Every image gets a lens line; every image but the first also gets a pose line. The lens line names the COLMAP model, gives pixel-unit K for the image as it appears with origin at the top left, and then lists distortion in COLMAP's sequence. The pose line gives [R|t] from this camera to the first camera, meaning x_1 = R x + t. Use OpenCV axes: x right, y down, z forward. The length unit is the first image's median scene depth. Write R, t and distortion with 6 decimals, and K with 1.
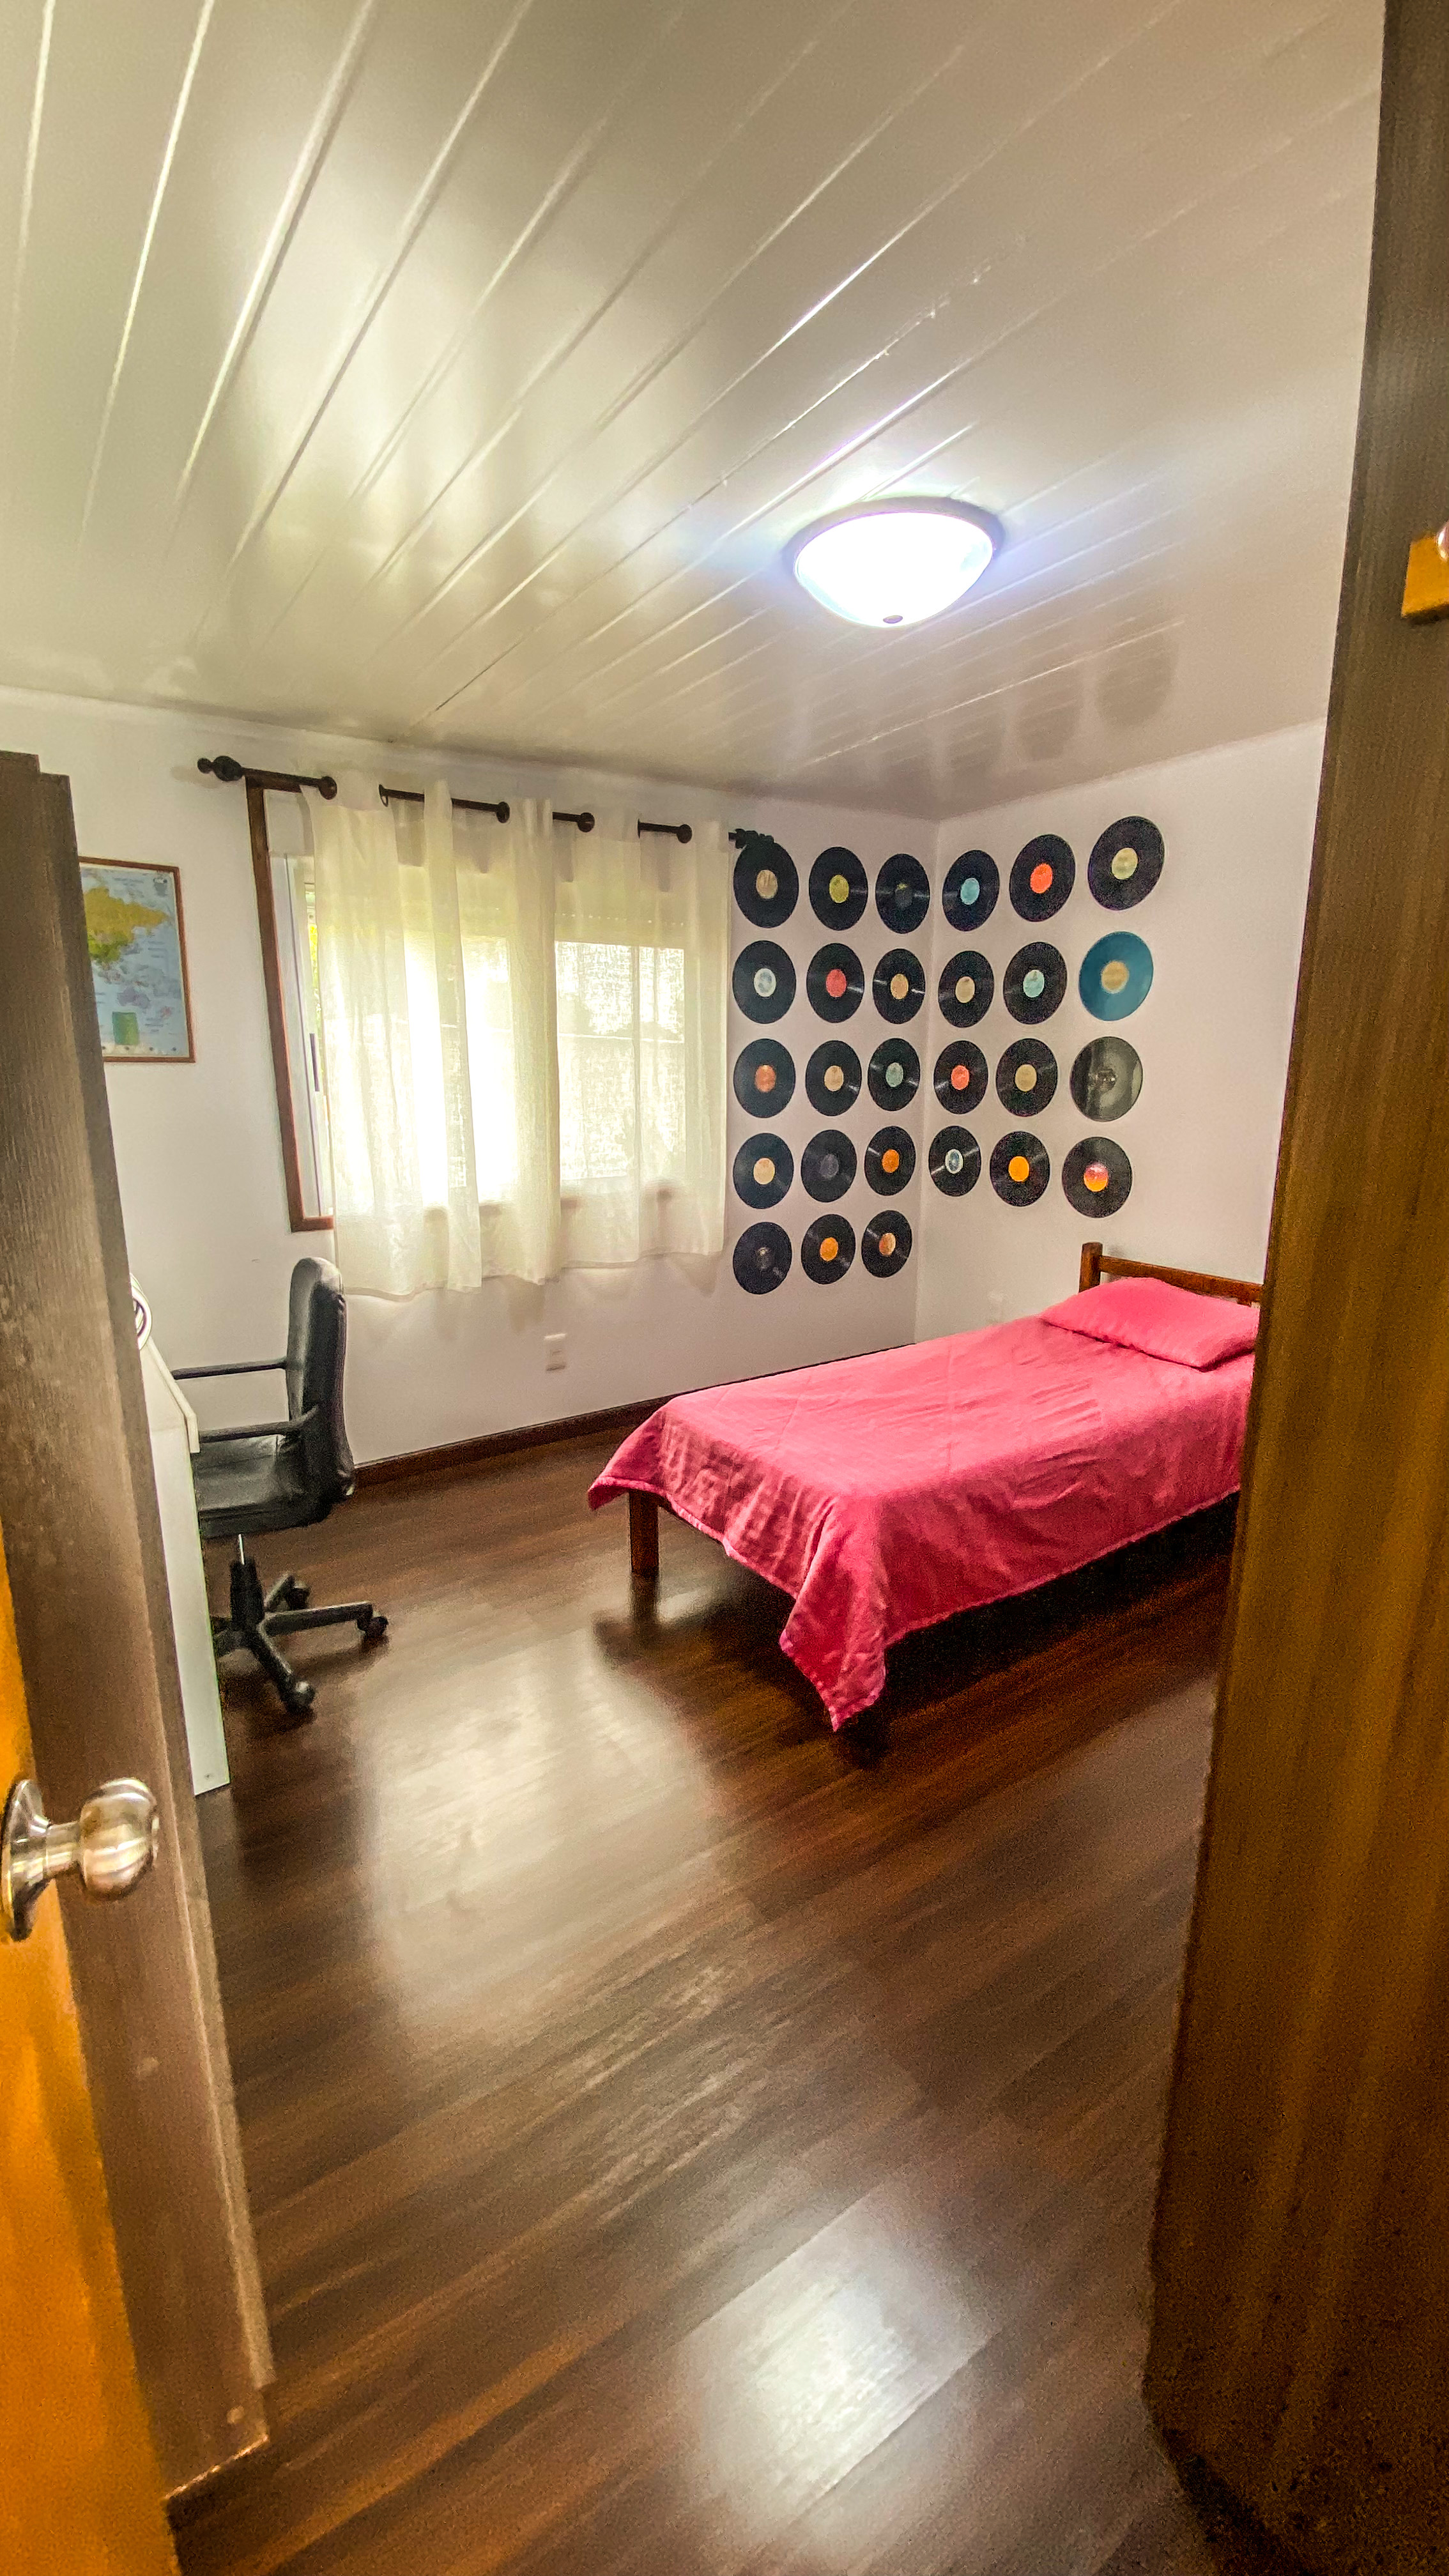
lens RADIAL K [[1043.5, 0, 727.6], [0, 1043.5, 1298.8], [0, 0, 1]] dist [0.028413, -0.024783]
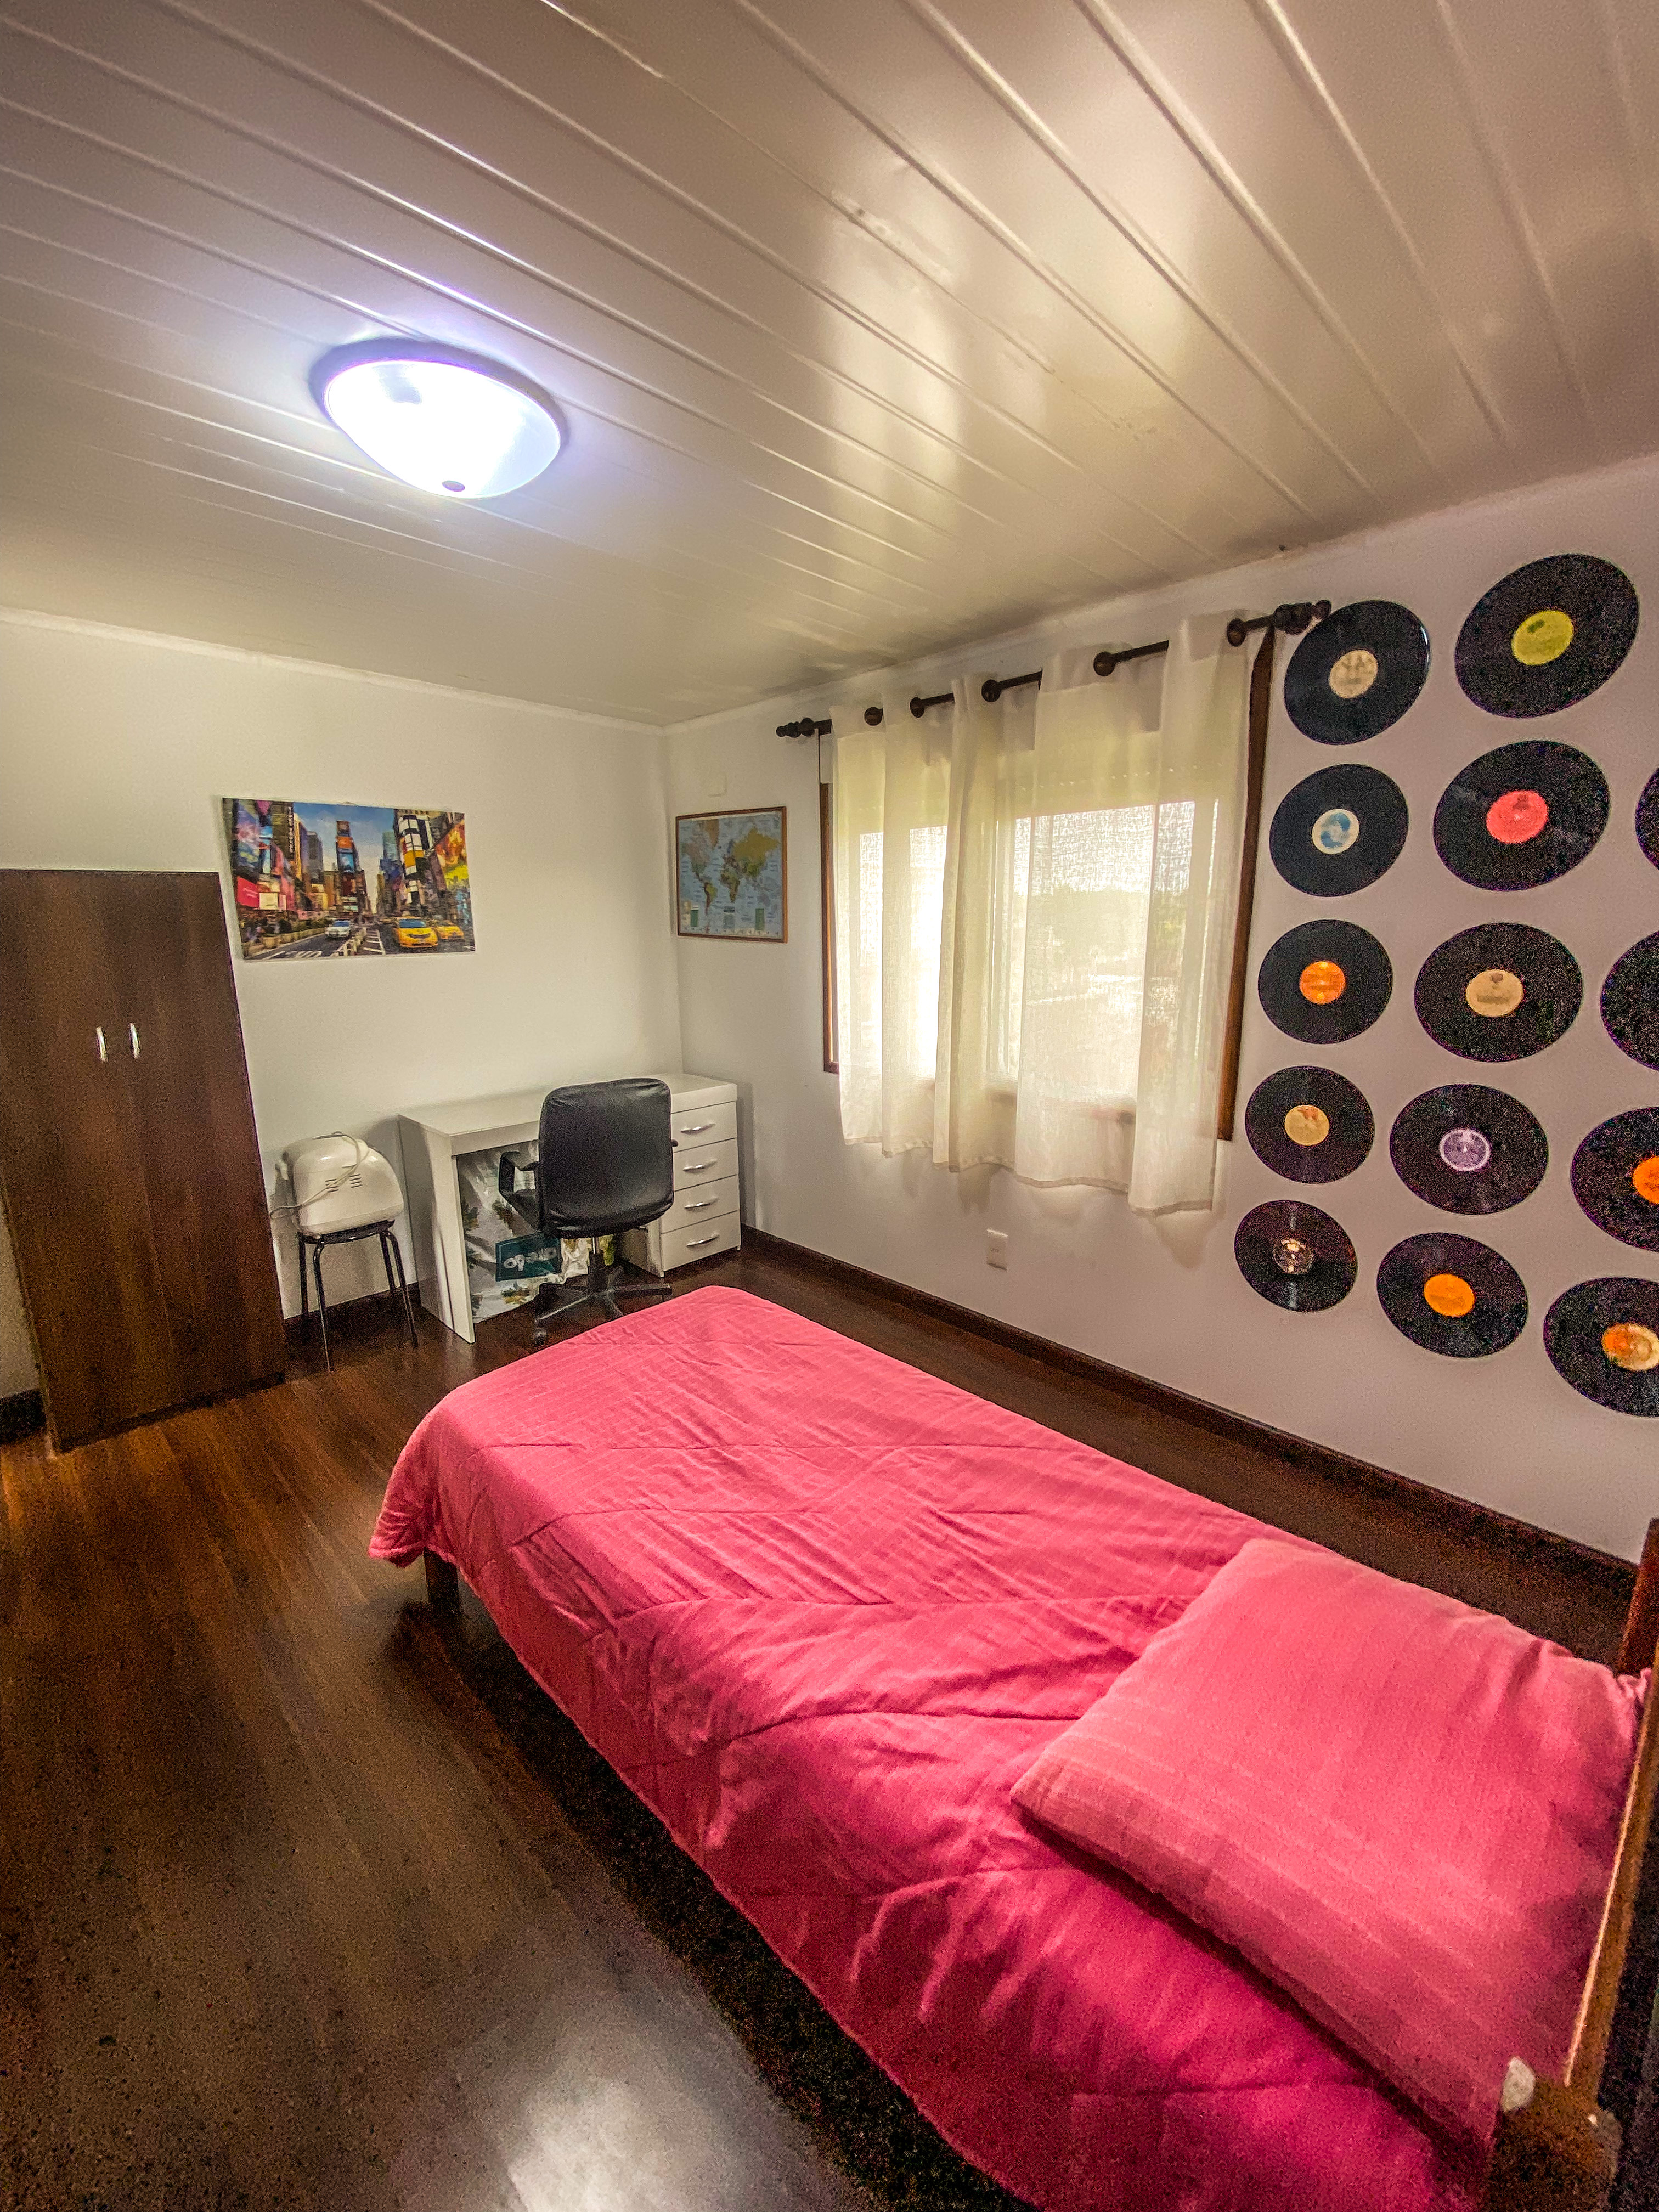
lens RADIAL K [[898.1, 0, 822.5], [0, 898.1, 1106.4], [0, 0, 1]] dist [0.010781, -0.017245]
pose [[0.157297, 0.210227, -0.964916, 0.569133], [-0.212683, 0.961362, 0.174782, -0.182489], [0.964377, 0.177728, 0.195931, 0.660865]]
